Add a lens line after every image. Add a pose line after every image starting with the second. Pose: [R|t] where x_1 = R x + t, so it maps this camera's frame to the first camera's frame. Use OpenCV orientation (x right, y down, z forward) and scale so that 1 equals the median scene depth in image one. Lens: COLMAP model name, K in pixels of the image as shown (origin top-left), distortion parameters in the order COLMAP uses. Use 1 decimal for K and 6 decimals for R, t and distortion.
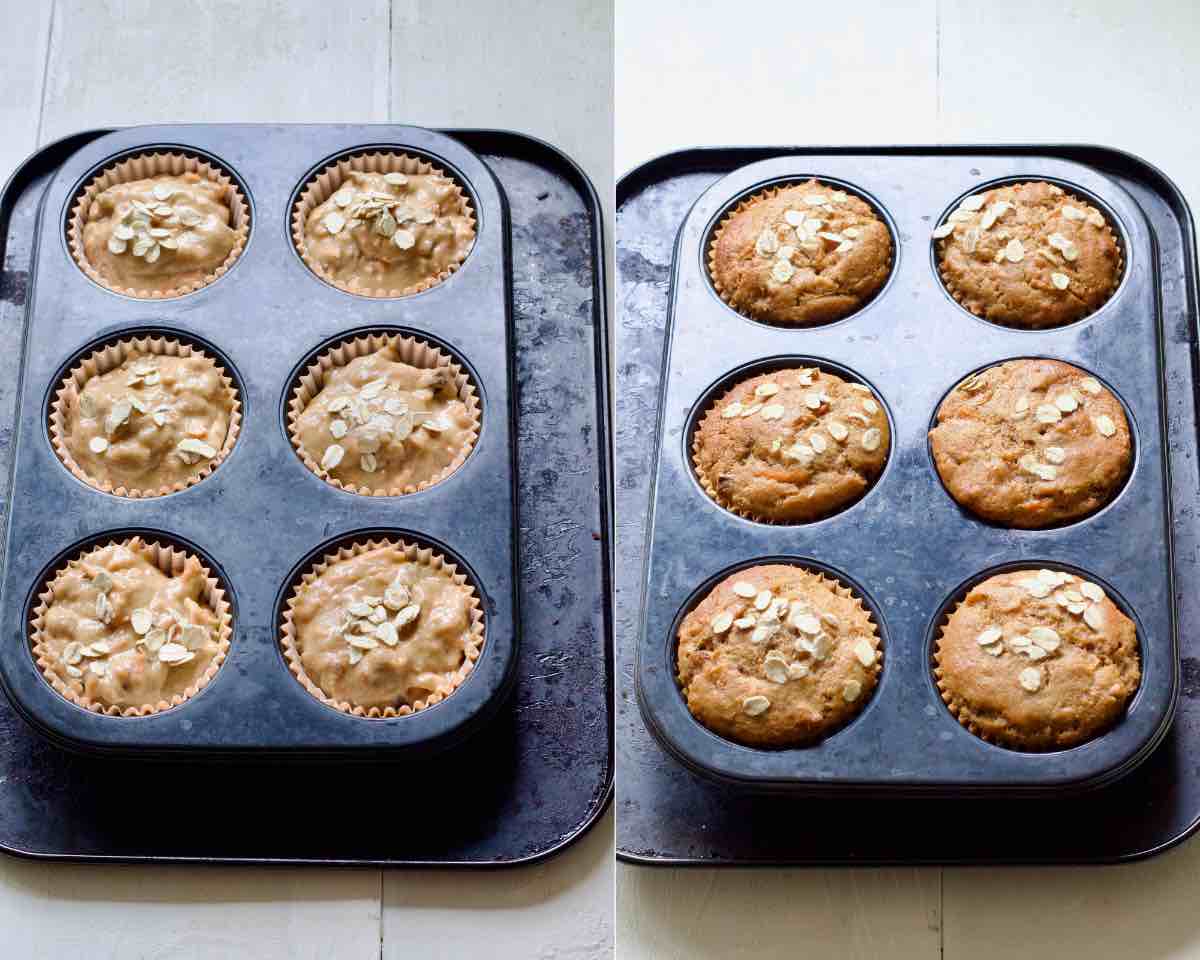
lens RADIAL K [[5041.0, 0, 599.8], [0, 5041.0, 484.9], [0, 0, 1]] dist [0.017075, 0.000000]
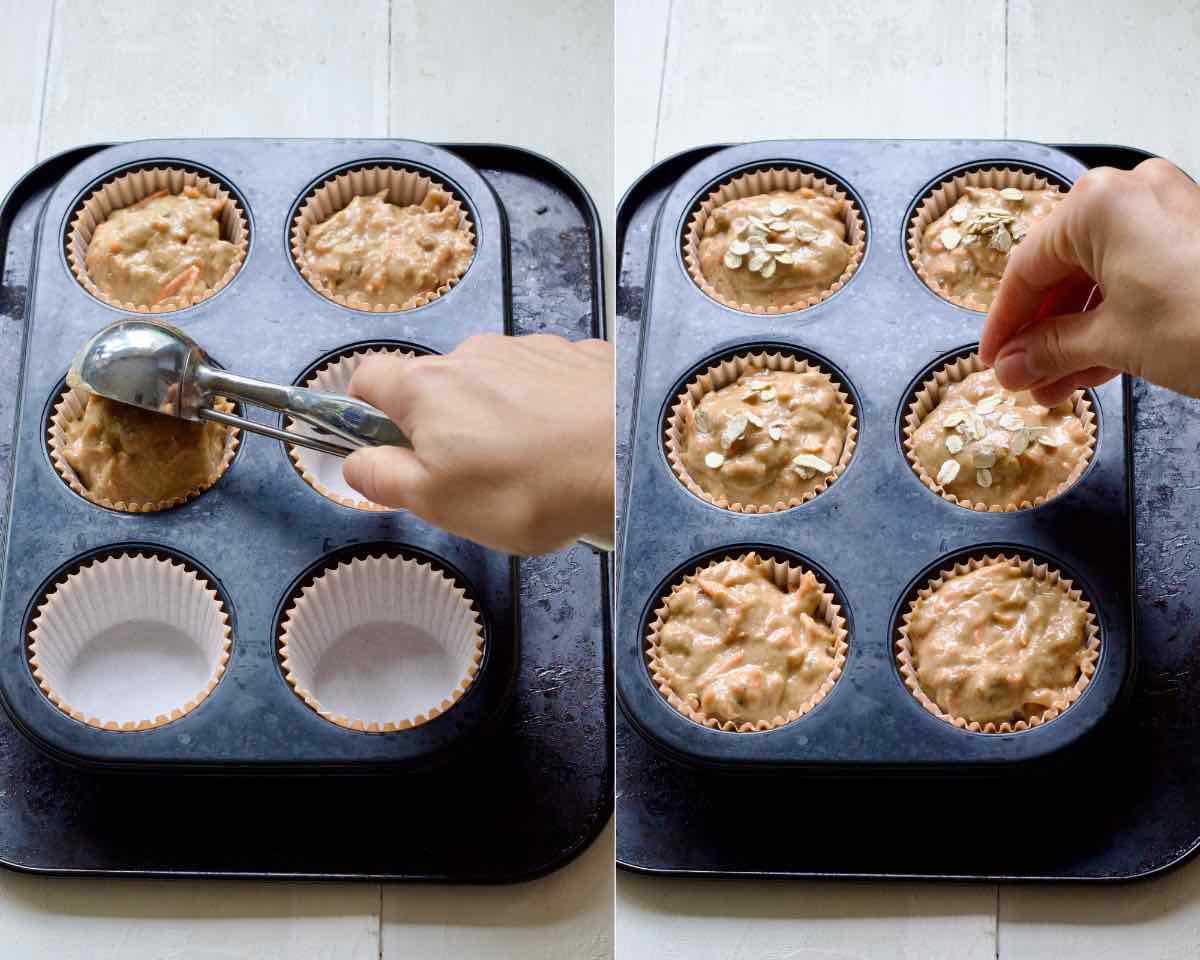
lens RADIAL K [[5041.0, 0, 600.1], [0, 5041.0, 474.9], [0, 0, 1]] dist [0.017075, 0.000000]
pose [[0.999998, 0.000068, 0.002035, -0.124104], [-0.000058, 0.999988, -0.004832, -0.000217], [-0.002036, 0.004832, 0.999986, 0.000194]]
